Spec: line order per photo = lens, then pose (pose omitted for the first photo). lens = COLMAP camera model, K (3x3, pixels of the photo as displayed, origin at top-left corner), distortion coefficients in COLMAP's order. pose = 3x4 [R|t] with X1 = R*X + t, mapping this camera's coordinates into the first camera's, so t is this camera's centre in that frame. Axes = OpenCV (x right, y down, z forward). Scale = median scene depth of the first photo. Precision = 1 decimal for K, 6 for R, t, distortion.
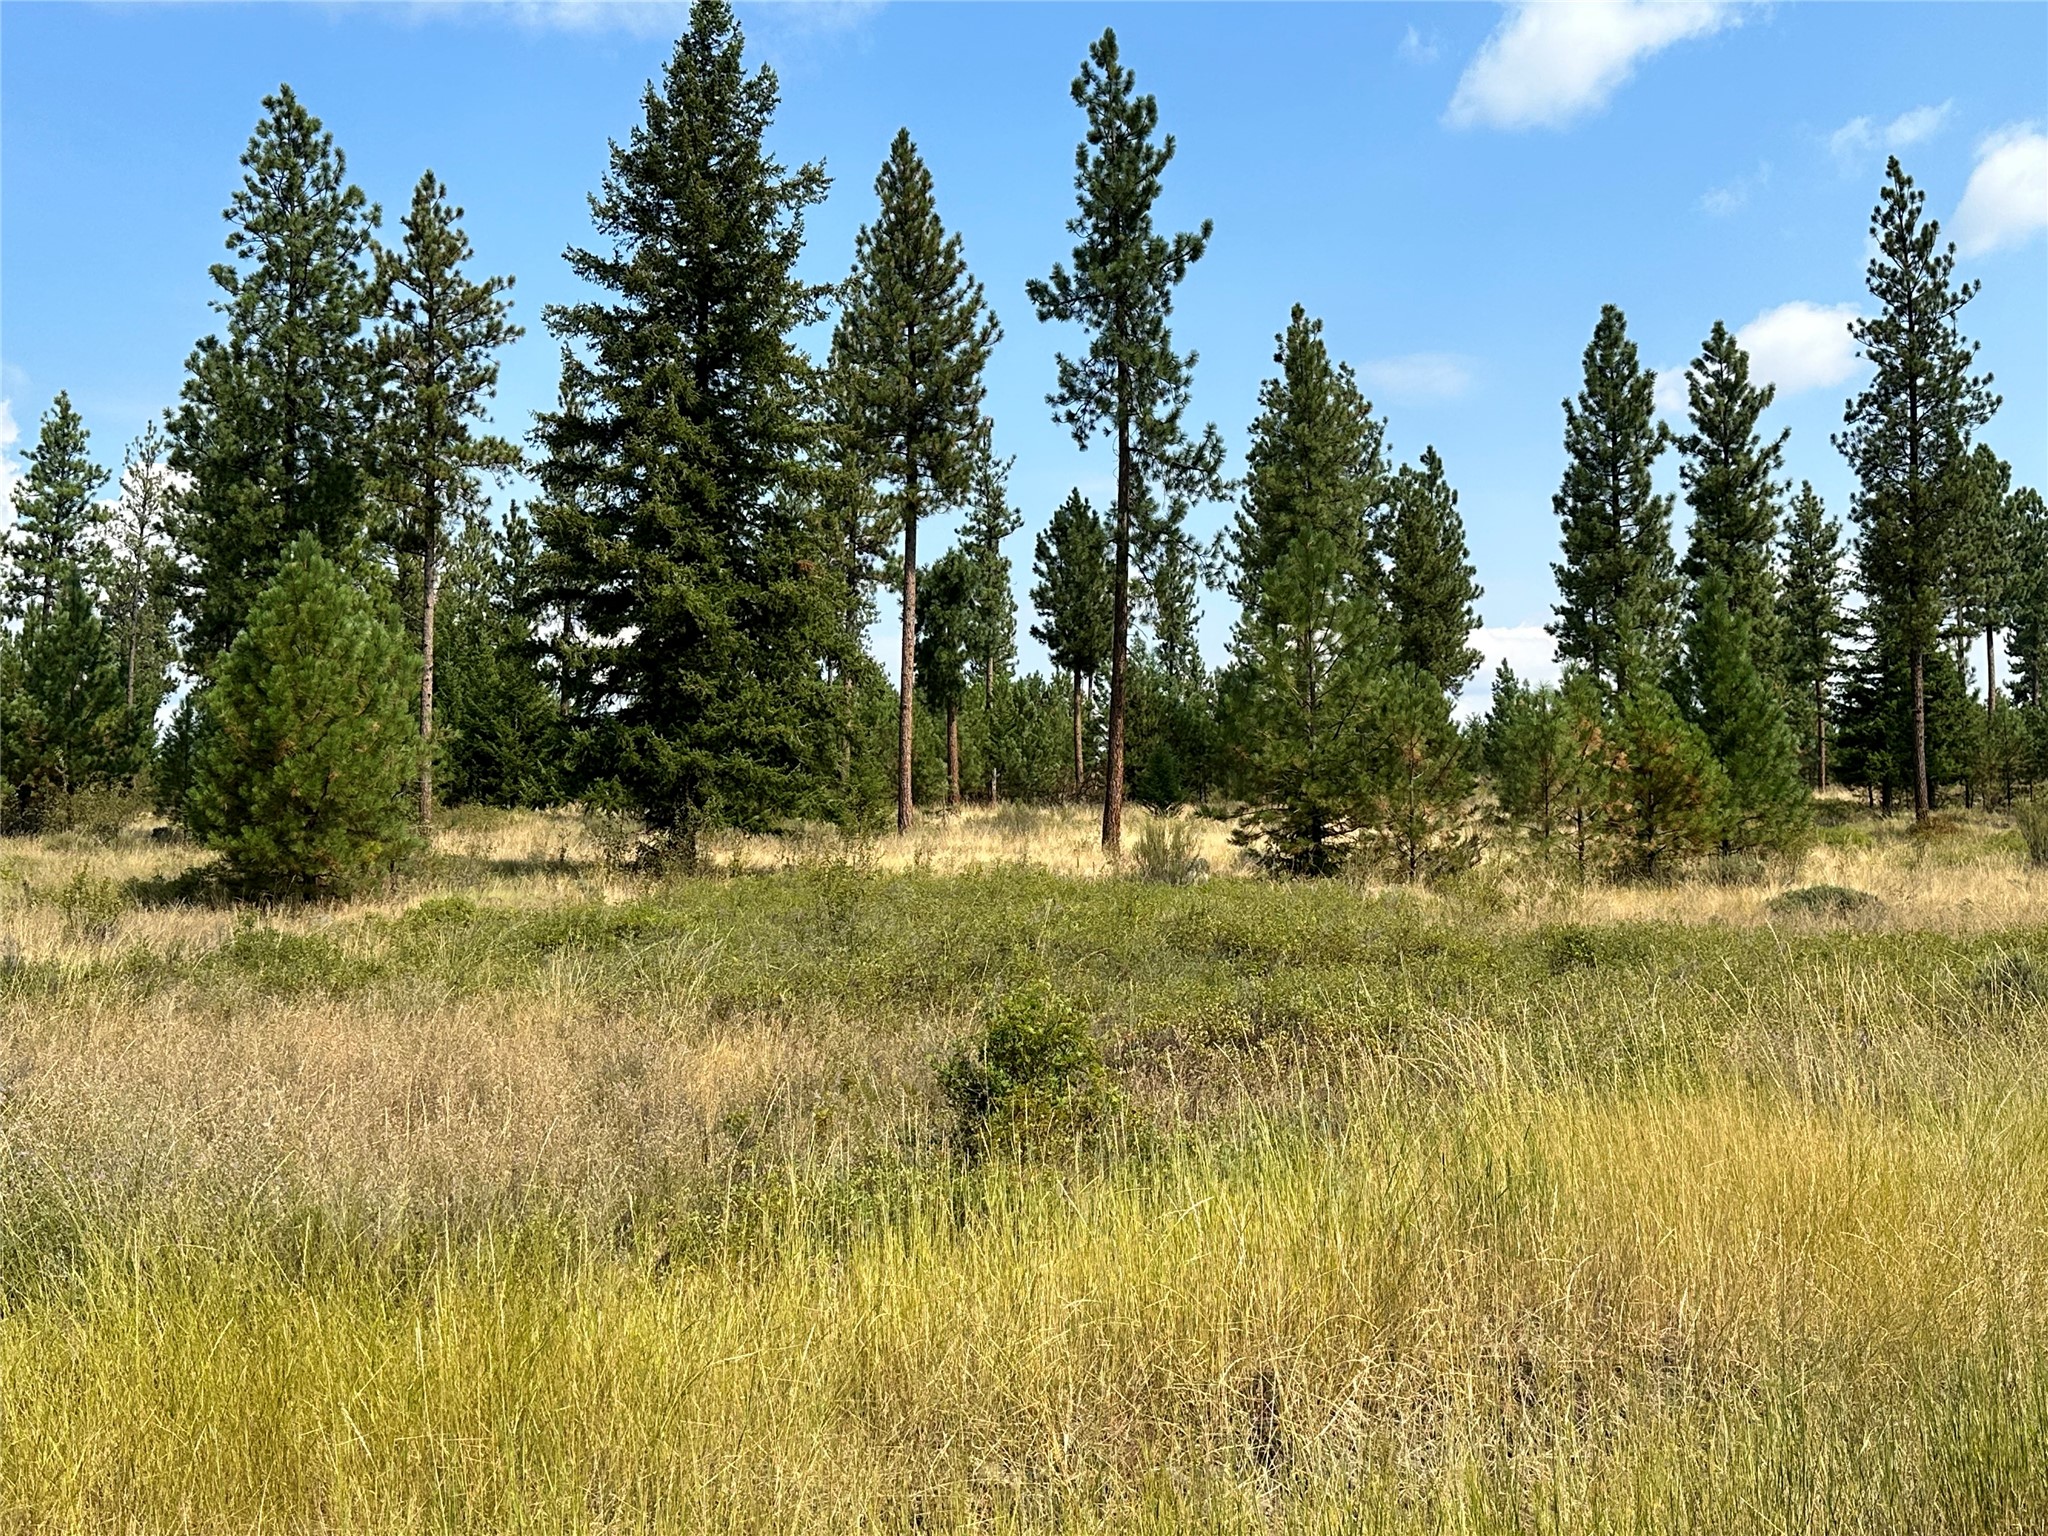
lens RADIAL K [[2236.5, 0, 1024.0], [0, 2236.5, 768.0], [0, 0, 1]] dist [0.174547, -0.386599]
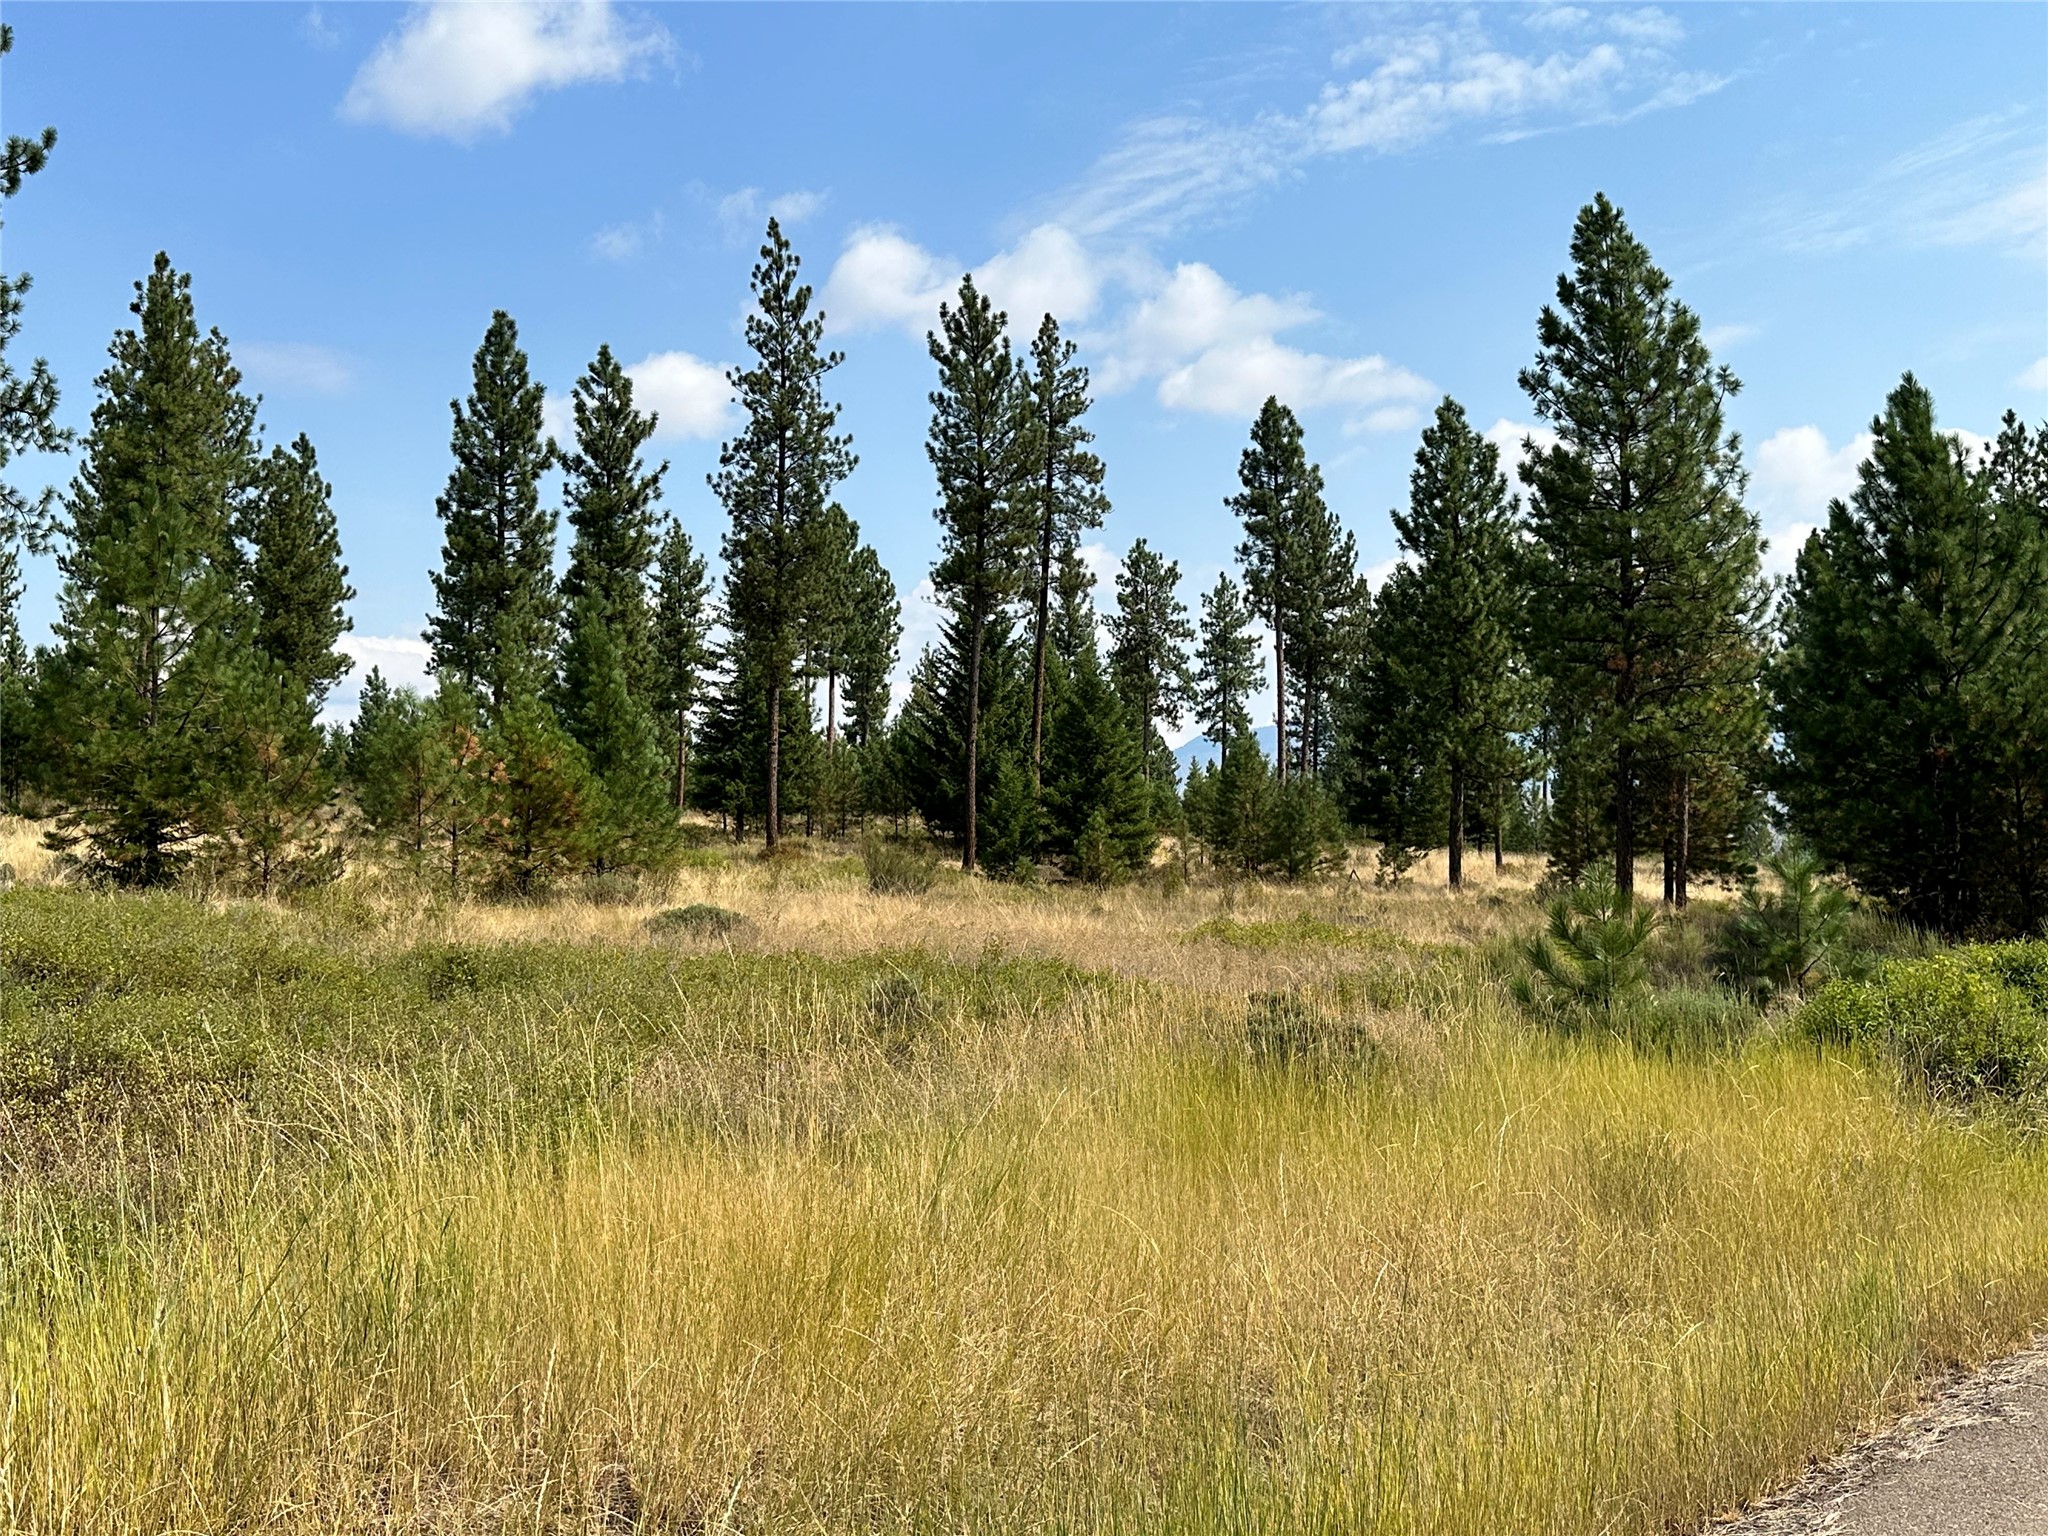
lens RADIAL K [[2210.5, 0, 1082.9], [0, 2210.5, 761.2], [0, 0, 1]] dist [0.132816, -0.226728]
pose [[0.866052, 0.052303, 0.497210, 0.004456], [-0.046302, 0.998629, -0.024400, 0.002152], [-0.497804, -0.001890, 0.867287, 0.034298]]
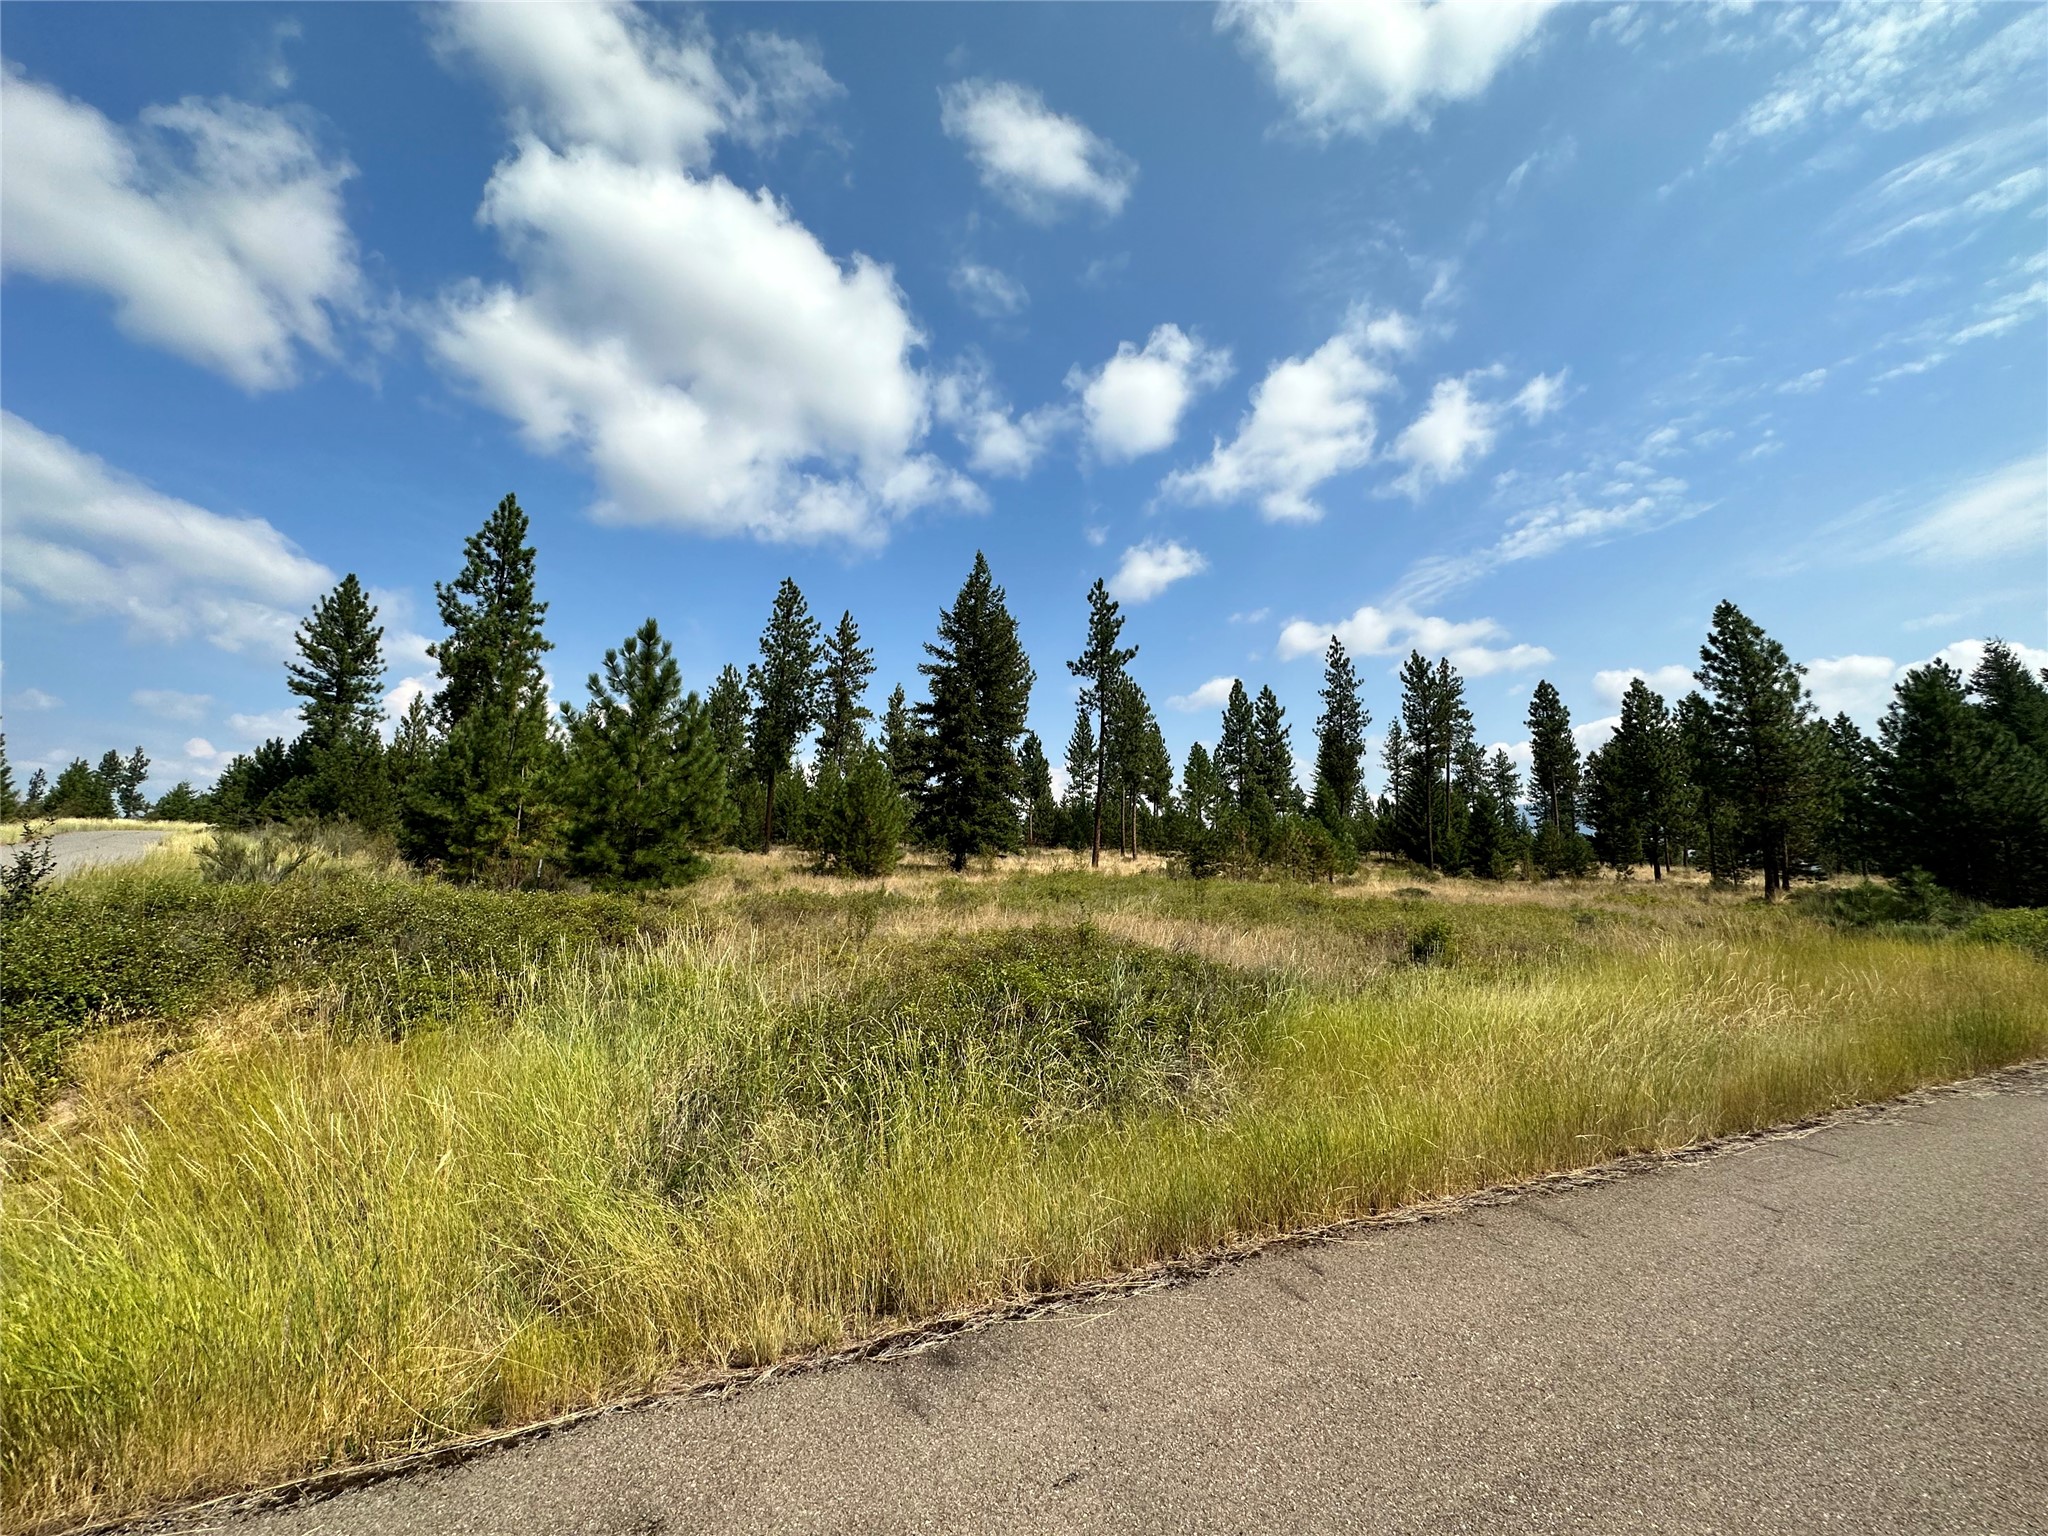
lens RADIAL K [[864.8, 0, 1031.9], [0, 864.8, 735.3], [0, 0, 1]] dist [0.021754, -0.000855]
pose [[0.992302, 0.045896, 0.115022, -0.141010], [-0.032516, 0.992762, -0.115611, 0.001502], [-0.119496, 0.110981, 0.986612, -0.044084]]
